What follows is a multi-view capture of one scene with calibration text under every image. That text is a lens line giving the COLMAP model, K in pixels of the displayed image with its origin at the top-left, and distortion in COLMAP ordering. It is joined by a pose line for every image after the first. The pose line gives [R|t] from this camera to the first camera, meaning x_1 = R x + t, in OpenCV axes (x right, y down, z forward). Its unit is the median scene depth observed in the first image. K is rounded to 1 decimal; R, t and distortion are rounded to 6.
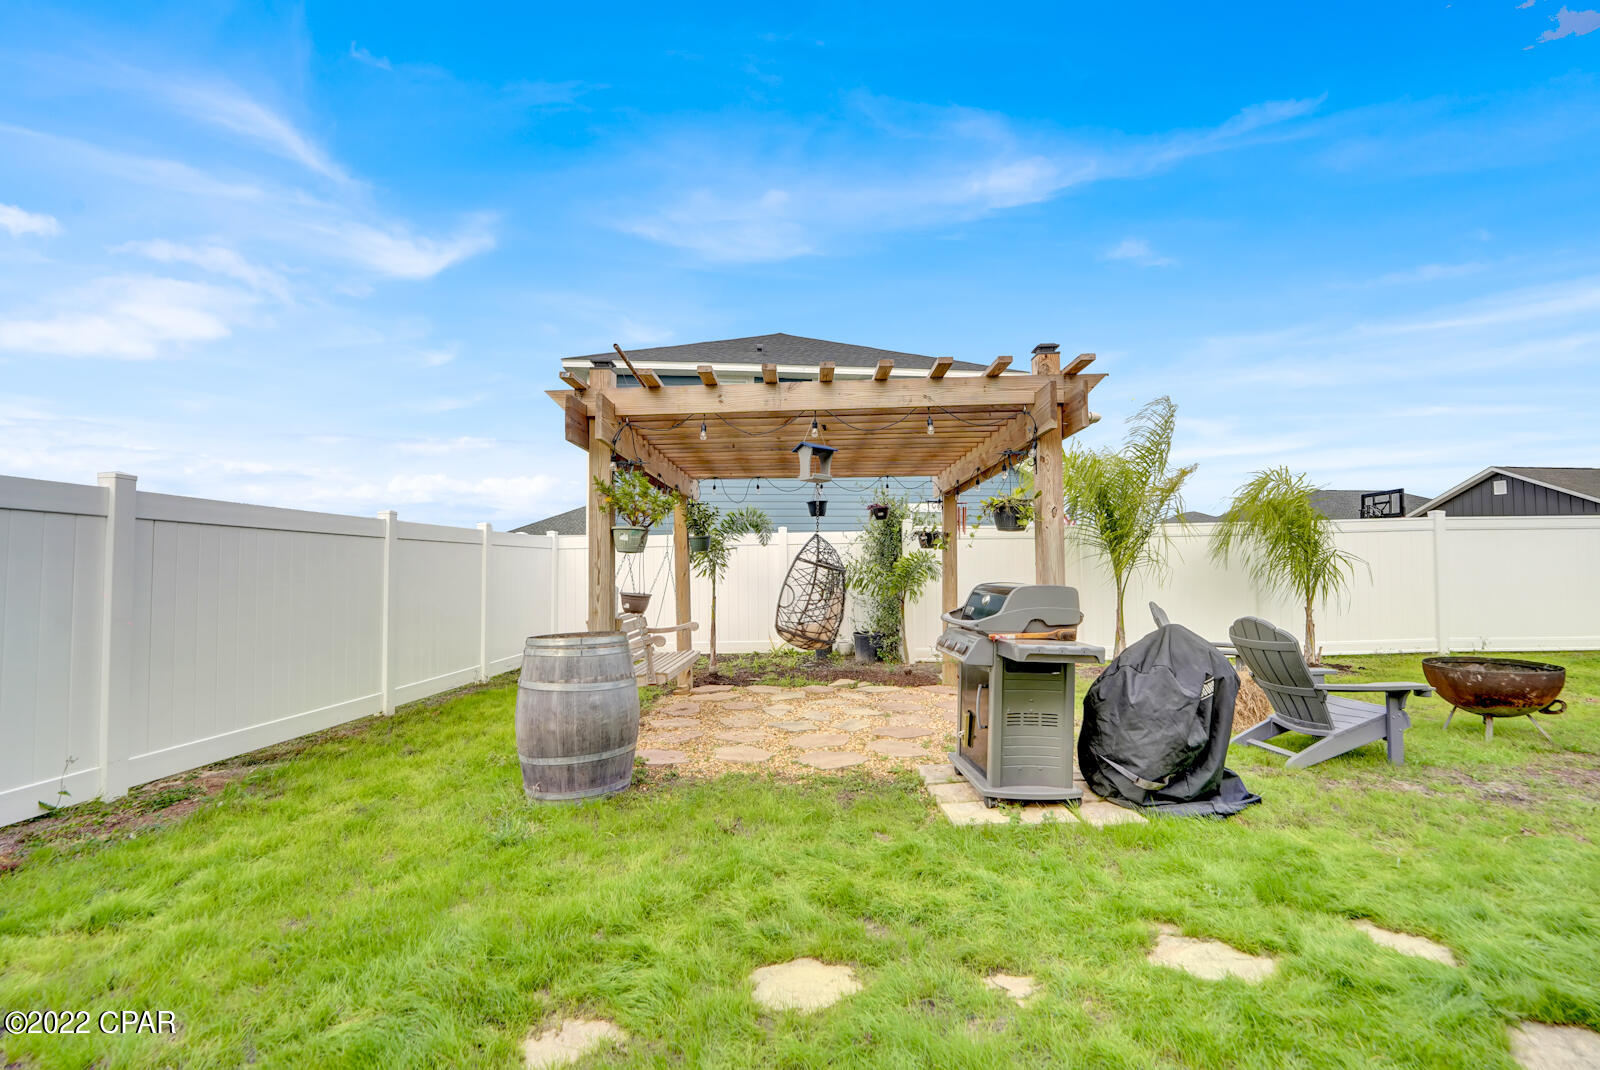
lens RADIAL K [[650.1, 0, 820.1], [0, 650.1, 538.1], [0, 0, 1]] dist [-0.025872, 0.000380]
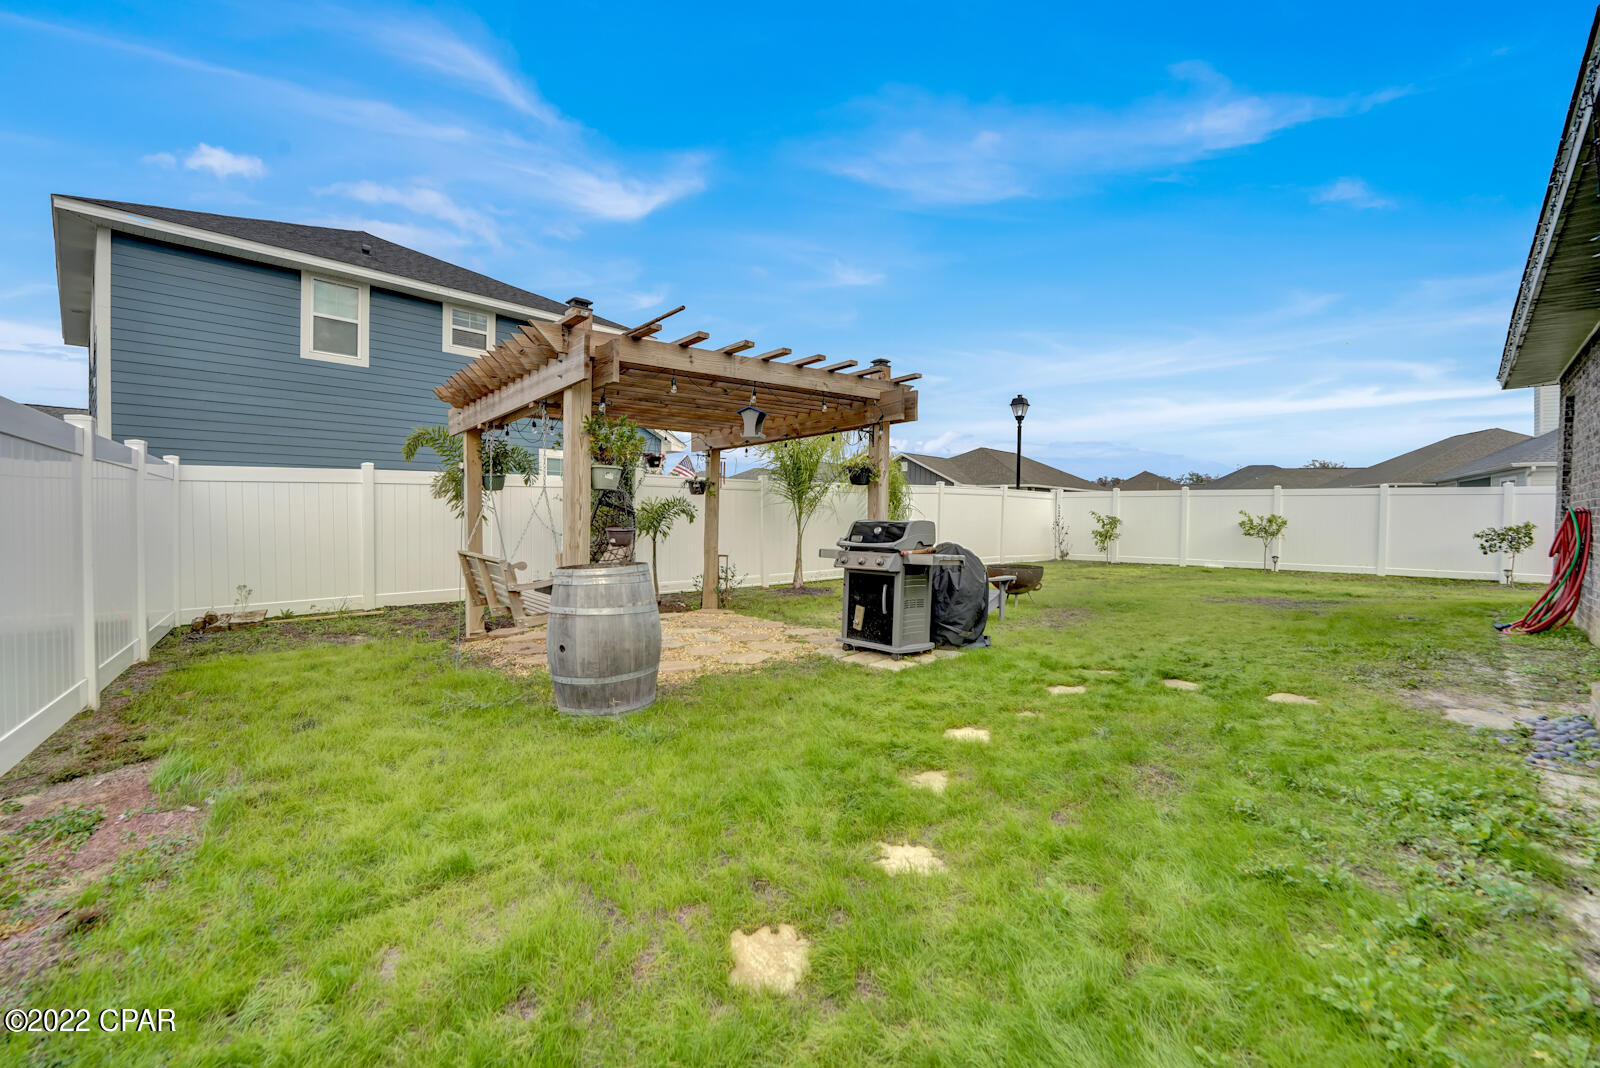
lens RADIAL K [[636.6, 0, 801.8], [0, 636.6, 538.3], [0, 0, 1]] dist [-0.026237, 0.000080]
pose [[0.760141, -0.012405, 0.649639, -0.884090], [-0.038160, 0.997240, 0.063694, 0.027193], [-0.648636, -0.073207, 0.757570, -0.005186]]
